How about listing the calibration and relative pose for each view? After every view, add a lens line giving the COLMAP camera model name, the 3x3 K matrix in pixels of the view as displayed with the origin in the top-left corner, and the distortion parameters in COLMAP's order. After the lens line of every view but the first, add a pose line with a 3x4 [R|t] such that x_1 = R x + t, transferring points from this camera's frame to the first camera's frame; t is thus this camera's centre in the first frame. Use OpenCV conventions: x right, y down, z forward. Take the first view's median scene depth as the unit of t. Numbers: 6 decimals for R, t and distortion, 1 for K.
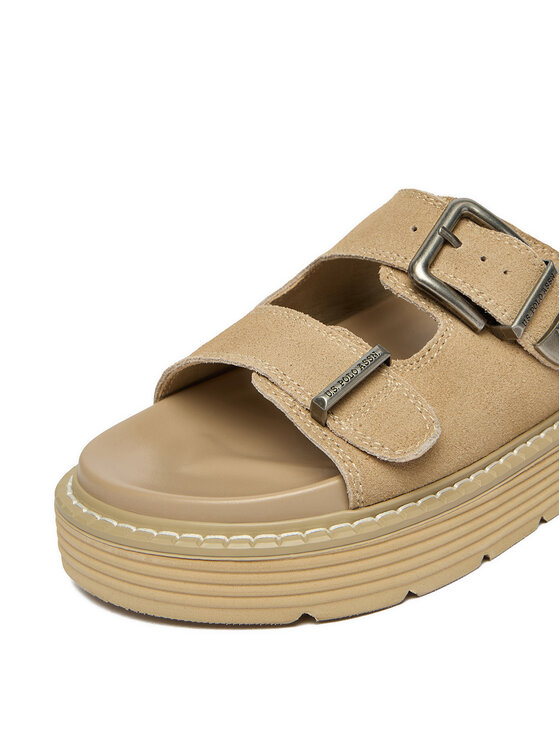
lens RADIAL K [[1198.7, 0, 280.0], [0, 1198.7, 373.0], [0, 0, 1]] dist [-0.280916, -0.030063]
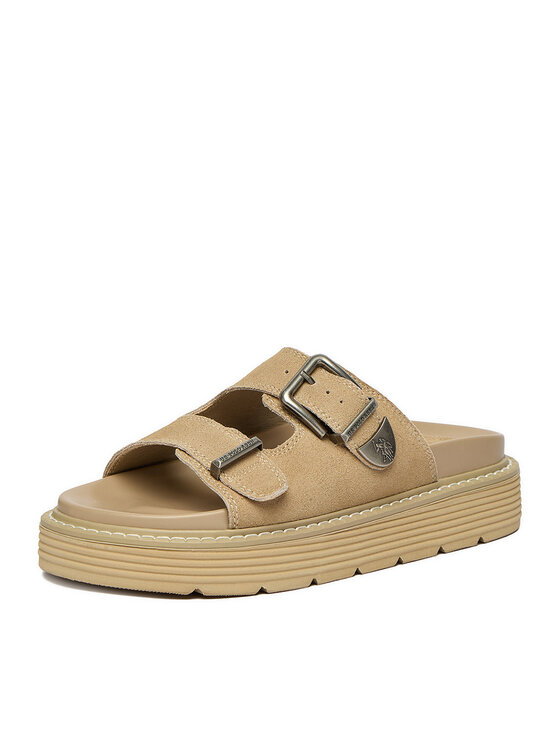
lens RADIAL K [[2197.0, 0, 280.0], [0, 2197.0, 373.0], [0, 0, 1]] dist [0.001581, -0.087398]
pose [[0.995326, 0.084408, 0.046924, -0.030583], [-0.075049, 0.981838, -0.174247, 0.394023], [-0.060780, 0.169911, 0.983583, -1.880173]]
